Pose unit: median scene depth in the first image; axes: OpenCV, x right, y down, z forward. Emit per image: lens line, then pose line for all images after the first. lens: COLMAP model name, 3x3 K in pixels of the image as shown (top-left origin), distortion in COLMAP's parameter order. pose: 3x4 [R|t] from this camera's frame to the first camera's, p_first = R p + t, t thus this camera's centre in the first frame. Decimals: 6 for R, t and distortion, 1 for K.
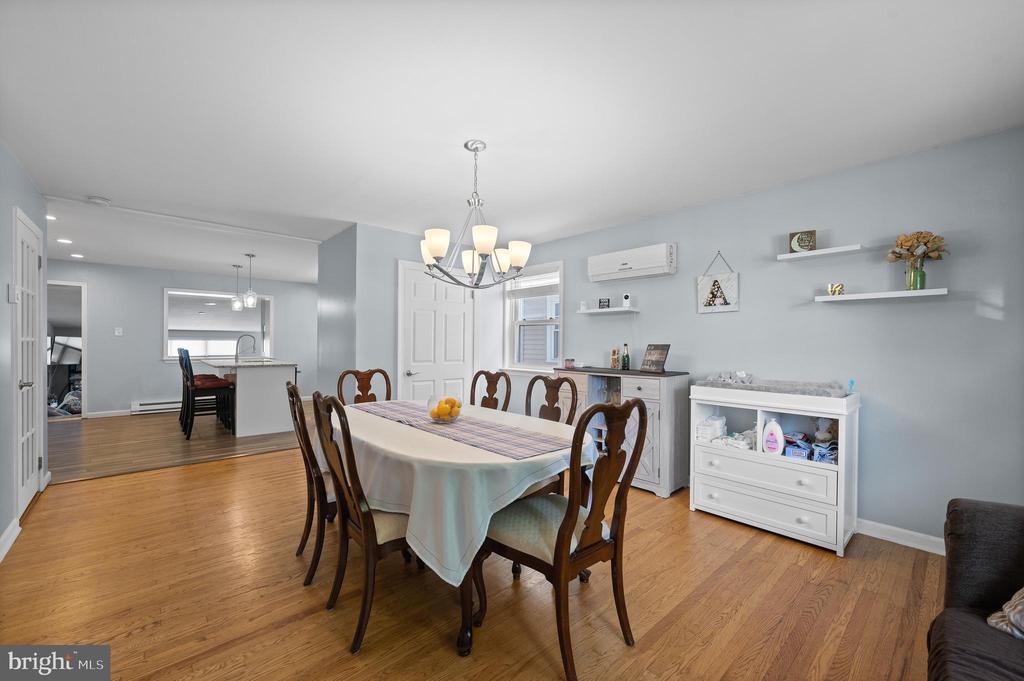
lens RADIAL K [[416.1, 0, 514.7], [0, 416.1, 346.0], [0, 0, 1]] dist [-0.001173, -0.000788]
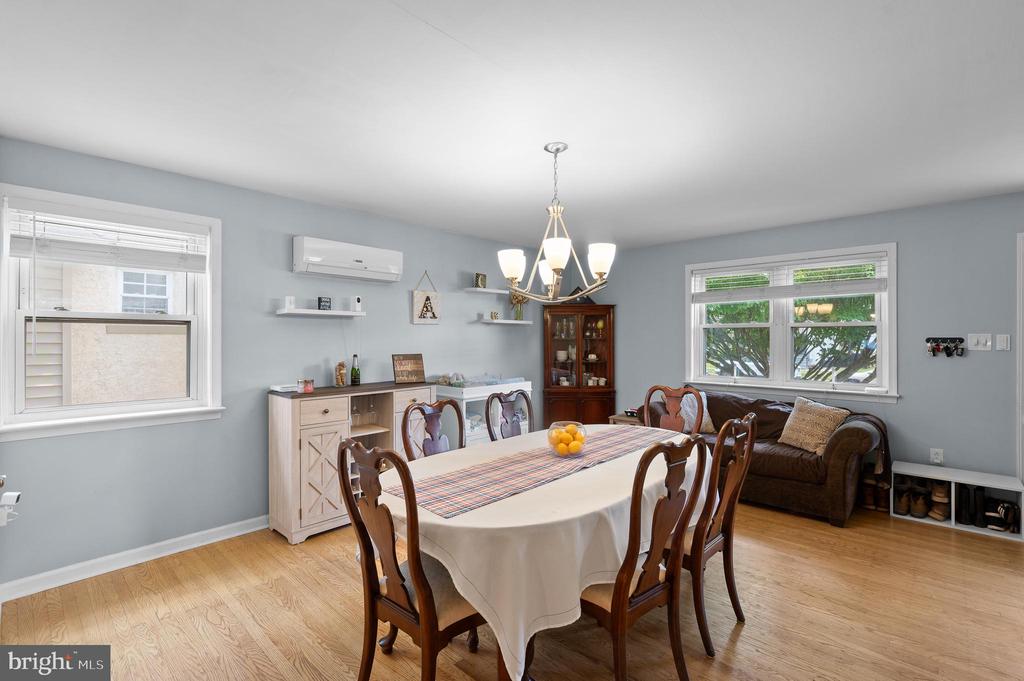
lens RADIAL K [[467.3, 0, 517.2], [0, 467.3, 338.9], [0, 0, 1]] dist [0.000113, 0.000578]
pose [[-0.091386, -0.008606, 0.995778, -0.795389], [0.005293, 0.999944, 0.009128, -0.049782], [-0.995801, 0.006105, -0.091335, 0.846990]]
